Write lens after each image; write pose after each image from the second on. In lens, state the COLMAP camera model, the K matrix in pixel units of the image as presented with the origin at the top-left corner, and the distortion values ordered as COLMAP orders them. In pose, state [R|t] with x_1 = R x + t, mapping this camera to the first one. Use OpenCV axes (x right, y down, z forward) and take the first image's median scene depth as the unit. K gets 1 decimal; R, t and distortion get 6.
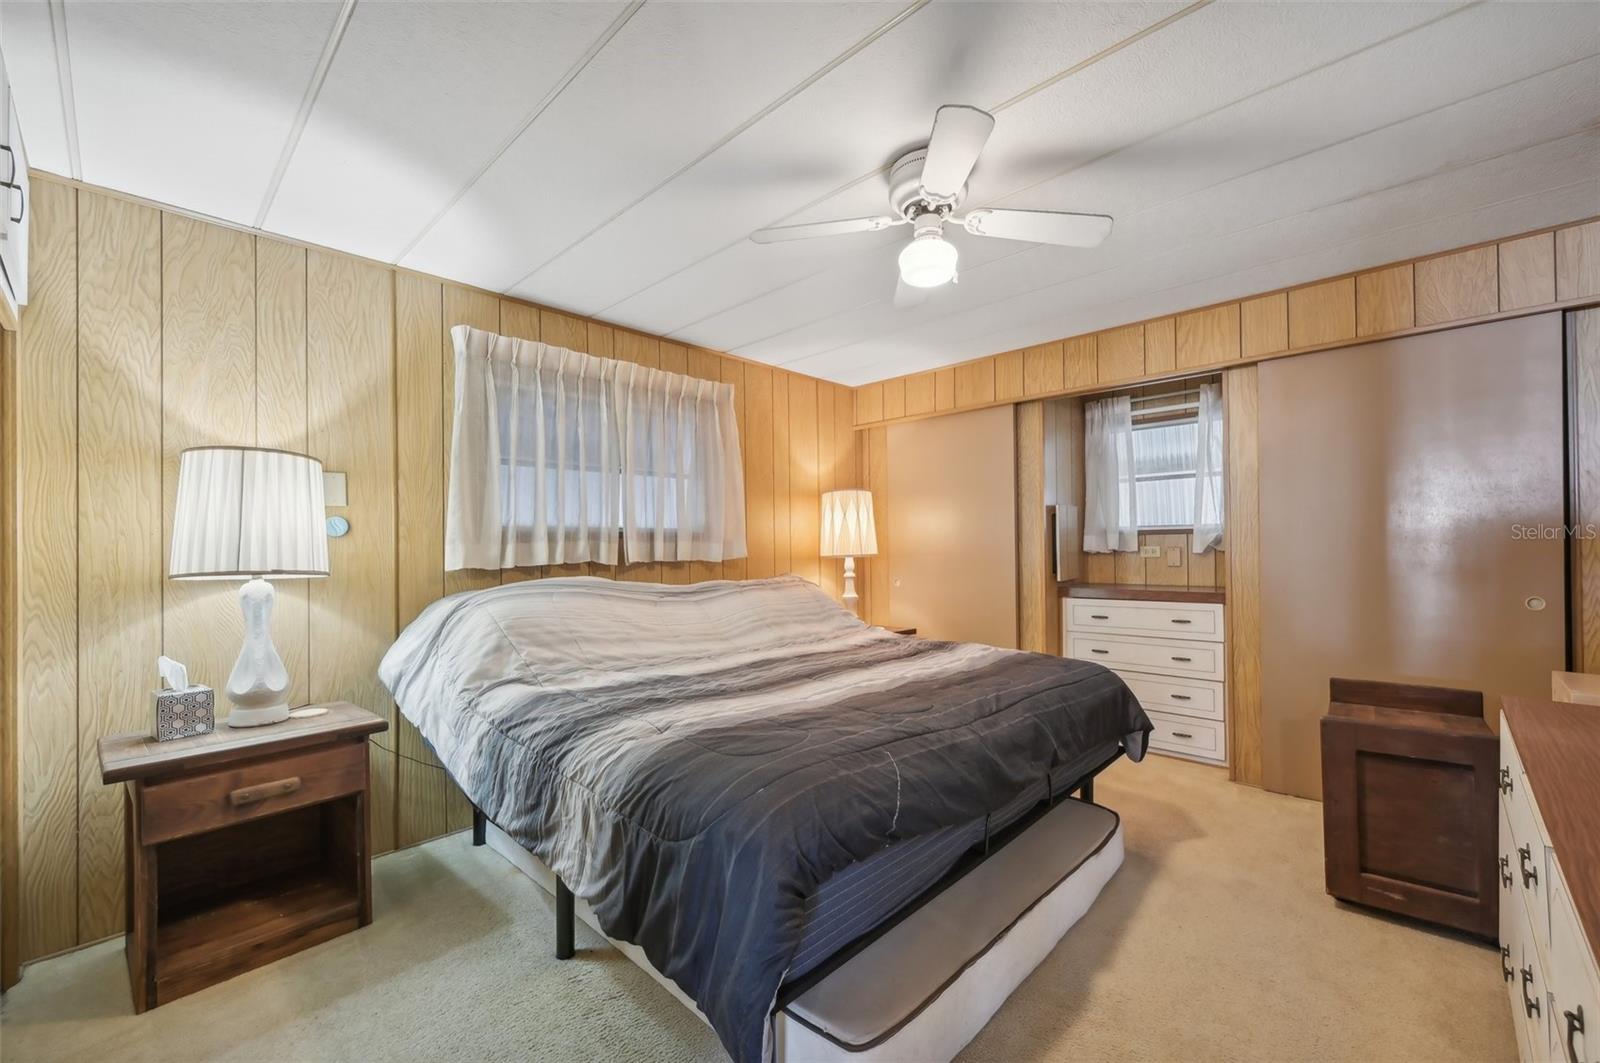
lens RADIAL K [[657.5, 0, 801.5], [0, 657.5, 538.9], [0, 0, 1]] dist [-0.010384, 0.000123]
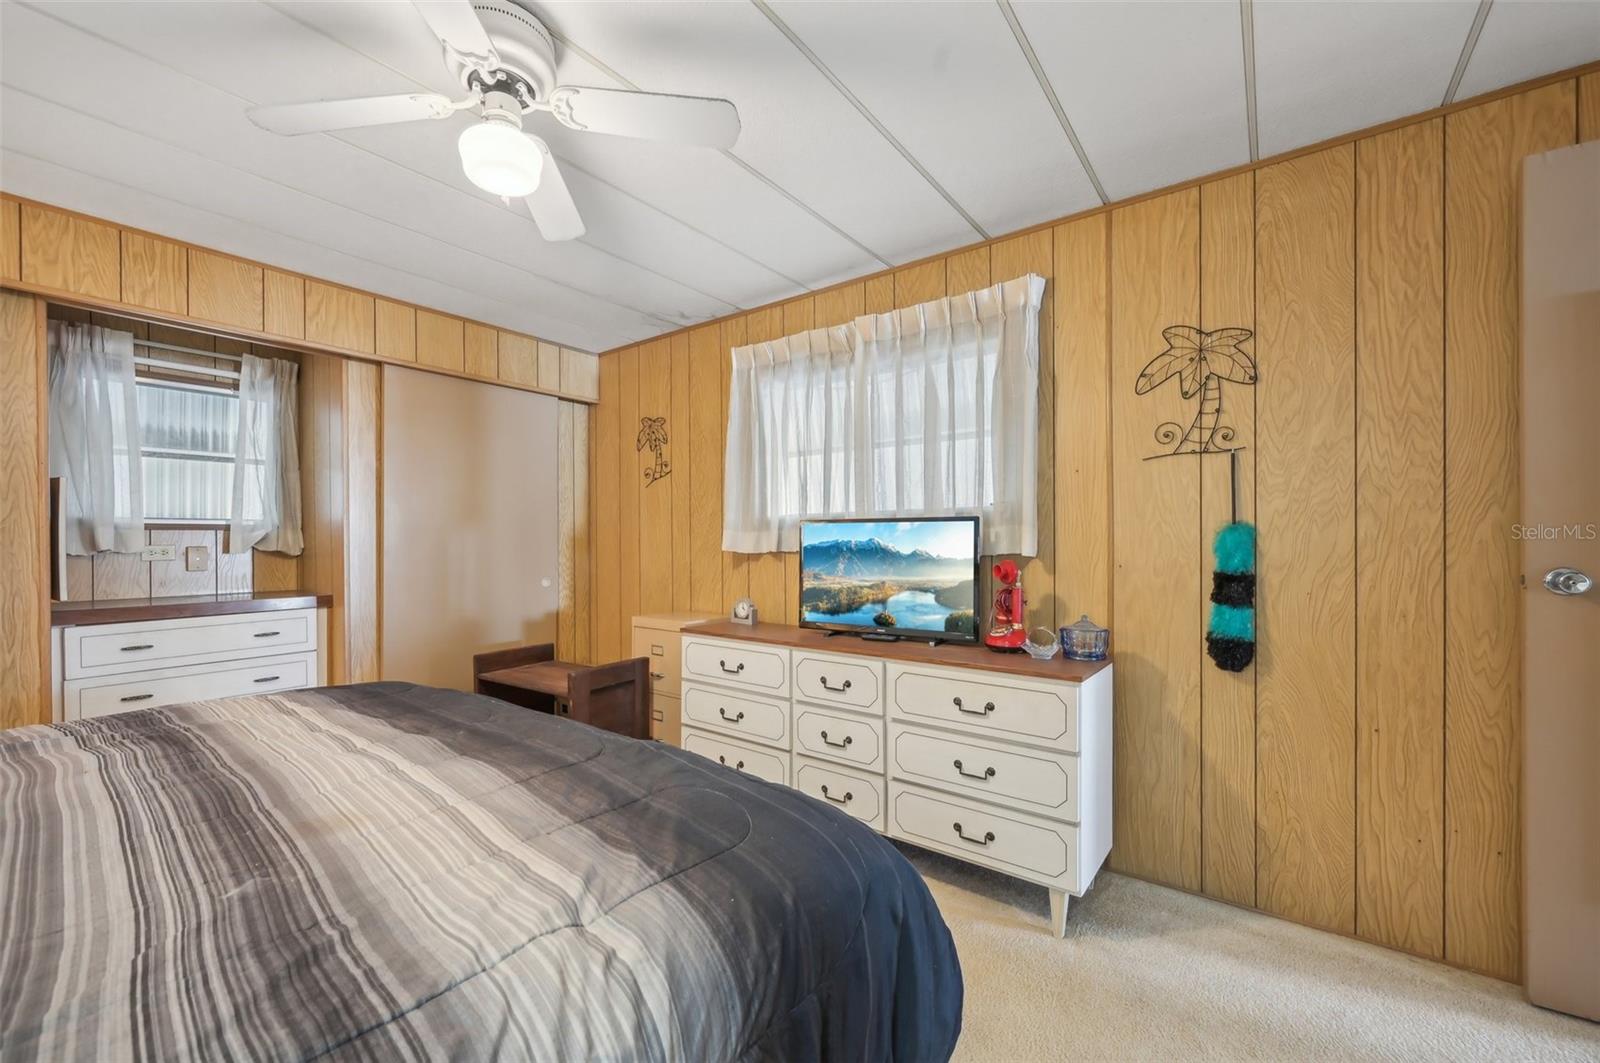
lens RADIAL K [[639.7, 0, 801.5], [0, 639.7, 542.2], [0, 0, 1]] dist [0.000705, -0.000038]
pose [[-0.137333, 0.008598, 0.990488, -0.300389], [-0.007251, 0.999927, -0.009685, 0.009779], [-0.990498, -0.008512, -0.137261, 0.398157]]
